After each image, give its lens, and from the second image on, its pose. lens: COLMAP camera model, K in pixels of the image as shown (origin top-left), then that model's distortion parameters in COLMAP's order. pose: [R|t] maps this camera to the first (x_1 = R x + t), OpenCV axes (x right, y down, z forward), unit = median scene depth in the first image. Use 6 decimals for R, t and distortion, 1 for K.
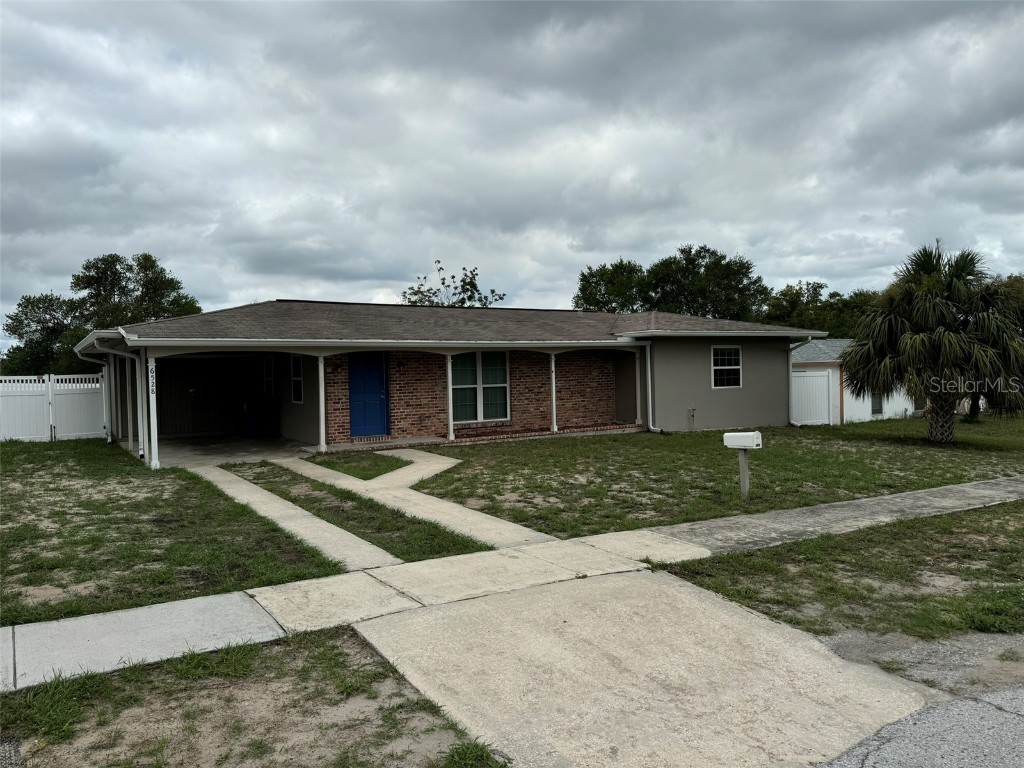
lens RADIAL K [[712.9, 0, 512.0], [0, 712.9, 384.0], [0, 0, 1]] dist [0.072825, -0.084327]
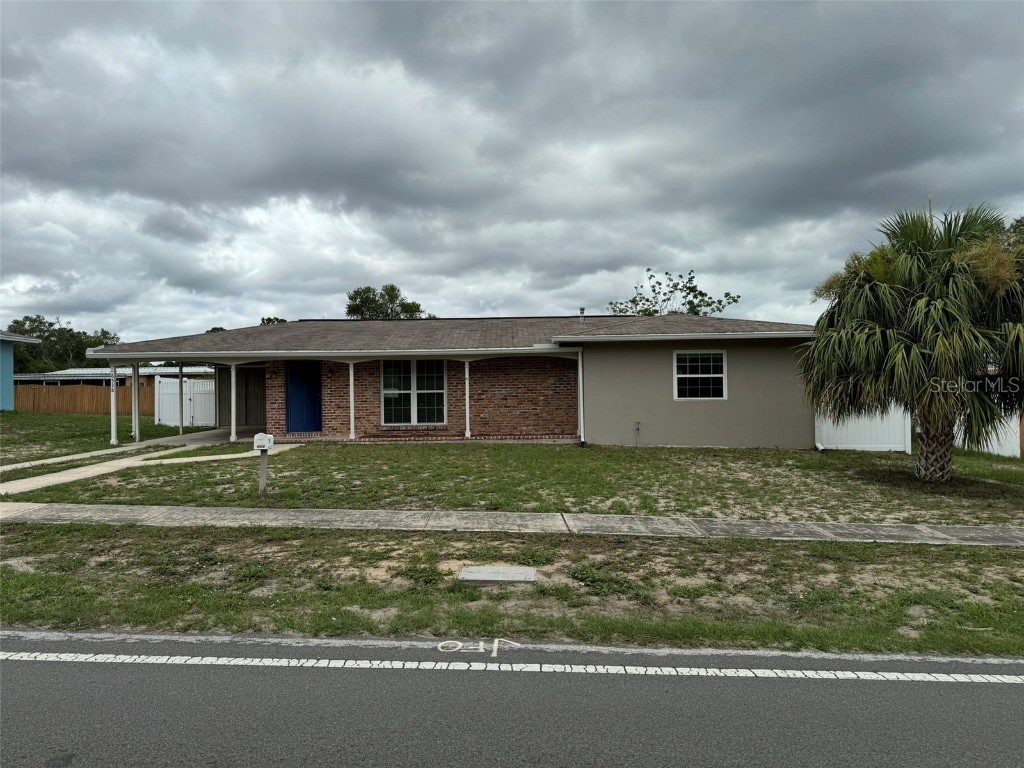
lens RADIAL K [[709.2, 0, 529.6], [0, 709.2, 383.2], [0, 0, 1]] dist [0.139413, -0.199631]
pose [[0.826966, 0.008213, -0.562192, 0.662324], [-0.015904, 0.999835, -0.008789, -0.003342], [0.562027, 0.016209, 0.826960, 0.190226]]
